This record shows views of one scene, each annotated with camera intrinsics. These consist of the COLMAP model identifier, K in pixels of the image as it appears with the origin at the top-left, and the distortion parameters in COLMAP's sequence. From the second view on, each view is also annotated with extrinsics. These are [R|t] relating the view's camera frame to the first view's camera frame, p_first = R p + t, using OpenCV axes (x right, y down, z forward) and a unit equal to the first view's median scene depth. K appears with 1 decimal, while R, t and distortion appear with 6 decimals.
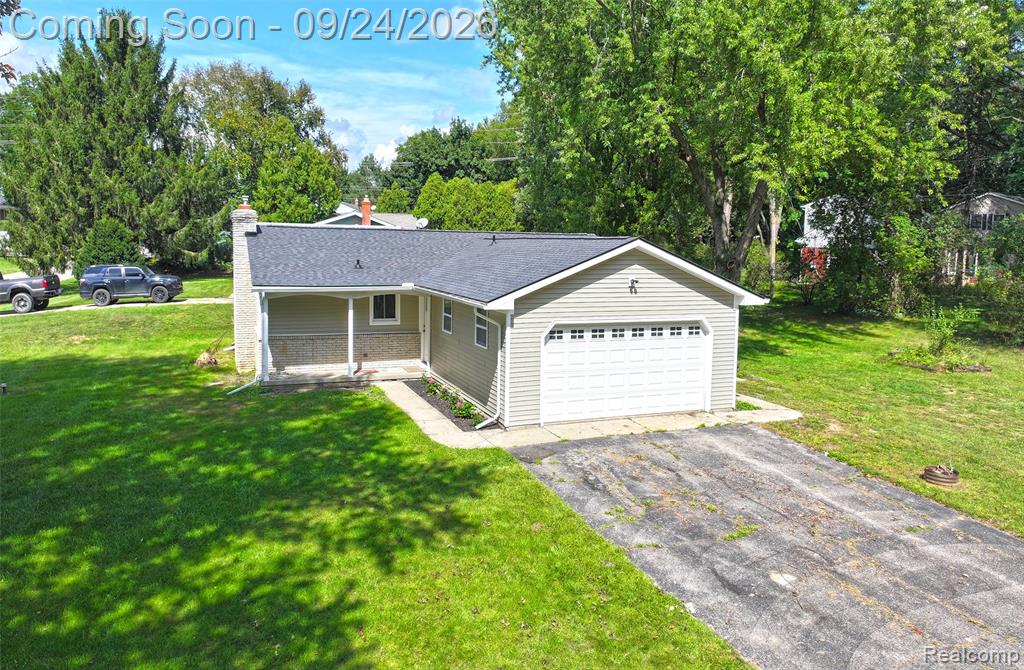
lens RADIAL K [[720.6, 0, 515.0], [0, 720.6, 310.5], [0, 0, 1]] dist [0.011600, -0.001335]
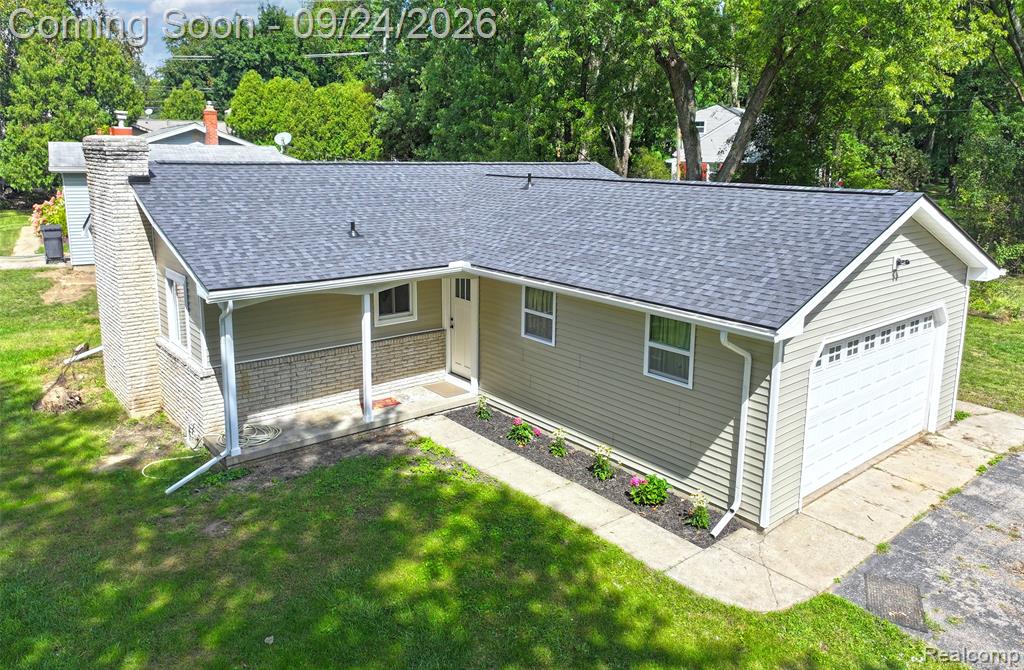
lens RADIAL K [[720.6, 0, 519.4], [0, 720.6, 293.0], [0, 0, 1]] dist [0.011600, -0.001335]
pose [[0.952530, -0.065615, 0.297289, -0.262121], [0.033835, 0.993265, 0.110814, -0.072147], [-0.302557, -0.095495, 0.948335, 0.372011]]
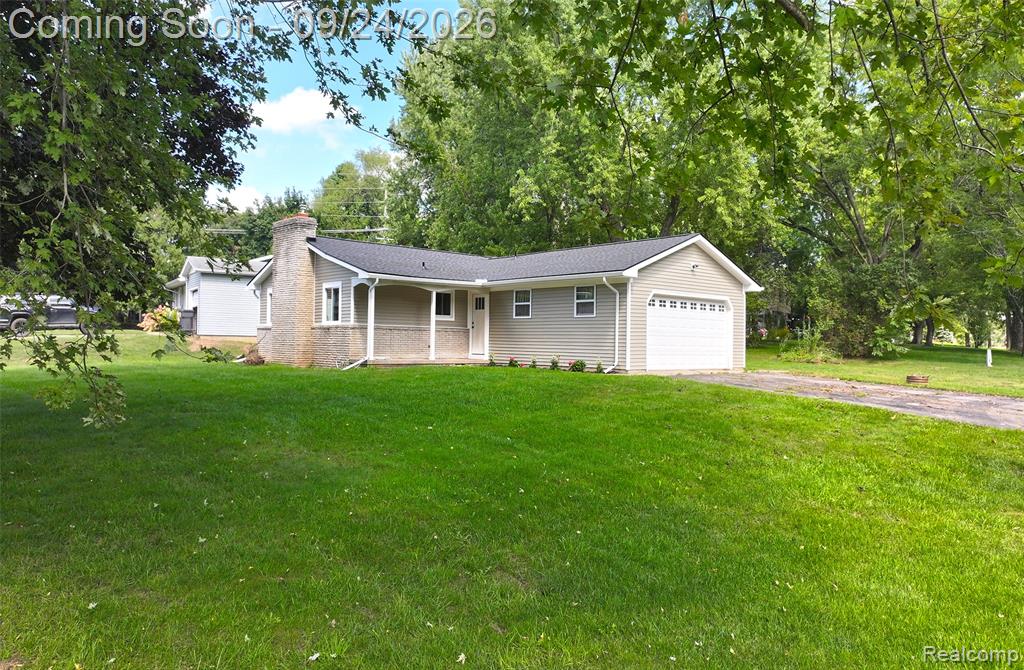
lens RADIAL K [[720.6, 0, 520.0], [0, 720.6, 338.4], [0, 0, 1]] dist [0.011600, -0.001335]
pose [[0.940534, -0.001712, 0.339696, -0.451476], [0.033921, 0.995463, -0.088903, 0.152896], [-0.338002, 0.095139, 0.936324, -0.104339]]
